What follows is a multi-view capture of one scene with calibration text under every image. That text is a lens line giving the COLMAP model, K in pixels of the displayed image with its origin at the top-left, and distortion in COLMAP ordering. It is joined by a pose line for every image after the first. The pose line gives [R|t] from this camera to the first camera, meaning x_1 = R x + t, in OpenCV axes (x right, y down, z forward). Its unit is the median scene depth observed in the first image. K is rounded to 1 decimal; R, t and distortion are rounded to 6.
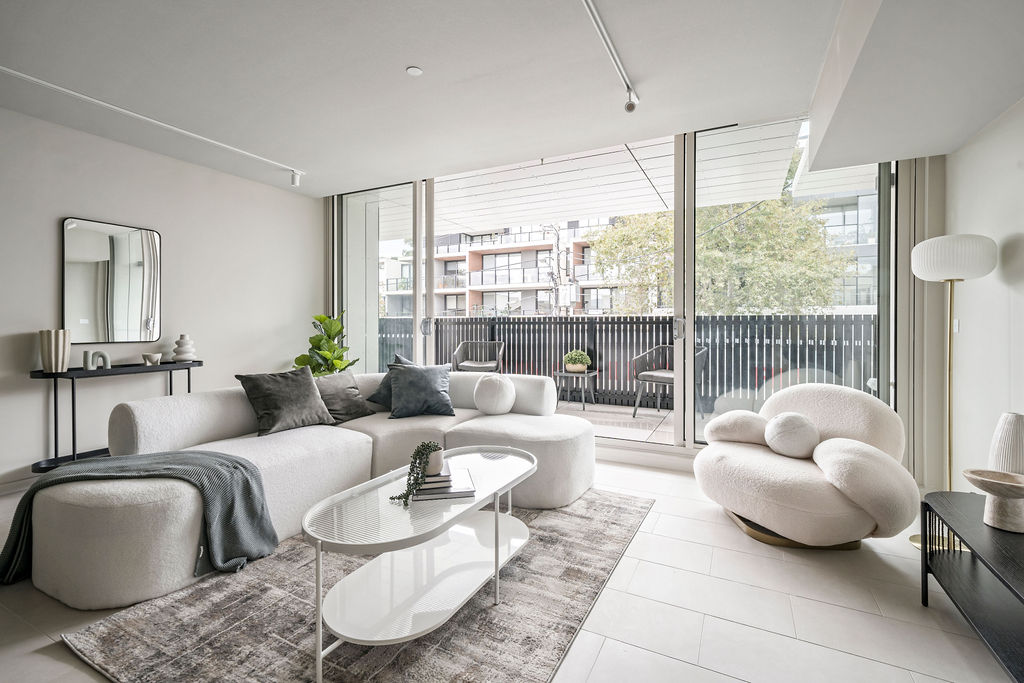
lens RADIAL K [[454.4, 0, 503.6], [0, 454.4, 322.8], [0, 0, 1]] dist [0.001697, 0.000601]
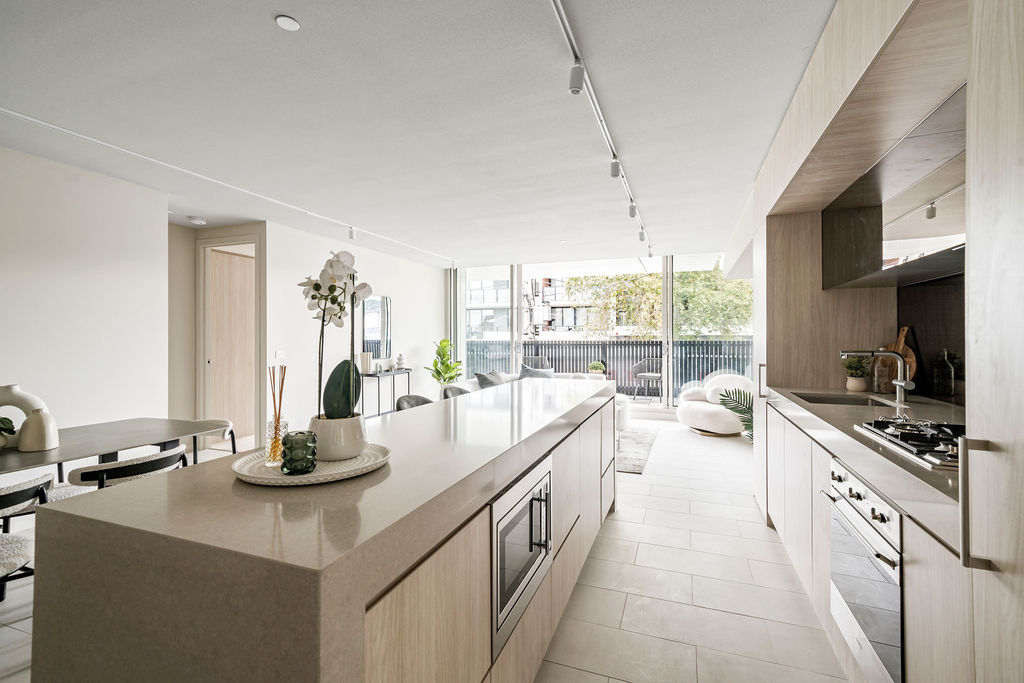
lens RADIAL K [[454.4, 0, 517.1], [0, 454.4, 338.7], [0, 0, 1]] dist [0.001697, 0.000601]
pose [[0.990747, -0.001011, 0.135719, -0.330712], [0.000300, 0.999986, 0.005255, -0.028910], [-0.135722, -0.005166, 0.990733, -0.552454]]
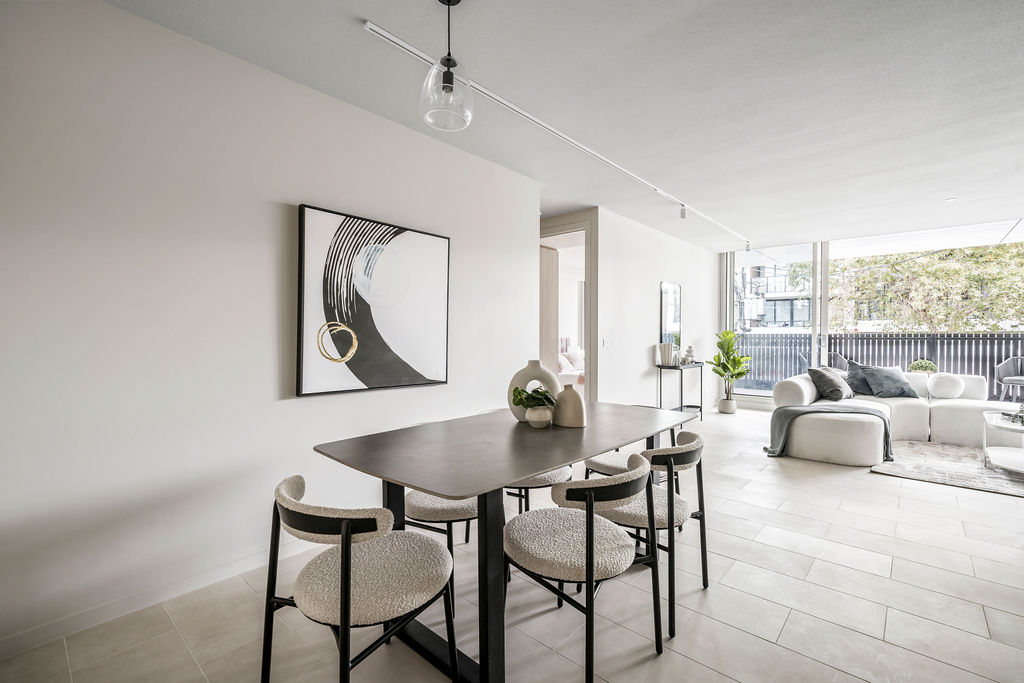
lens RADIAL K [[454.4, 0, 516.4], [0, 454.4, 339.6], [0, 0, 1]] dist [0.001697, 0.000601]
pose [[0.971036, 0.005470, -0.238870, -0.617637], [-0.002485, 0.999915, 0.012794, -0.010559], [0.238920, -0.011829, 0.970967, -0.498498]]
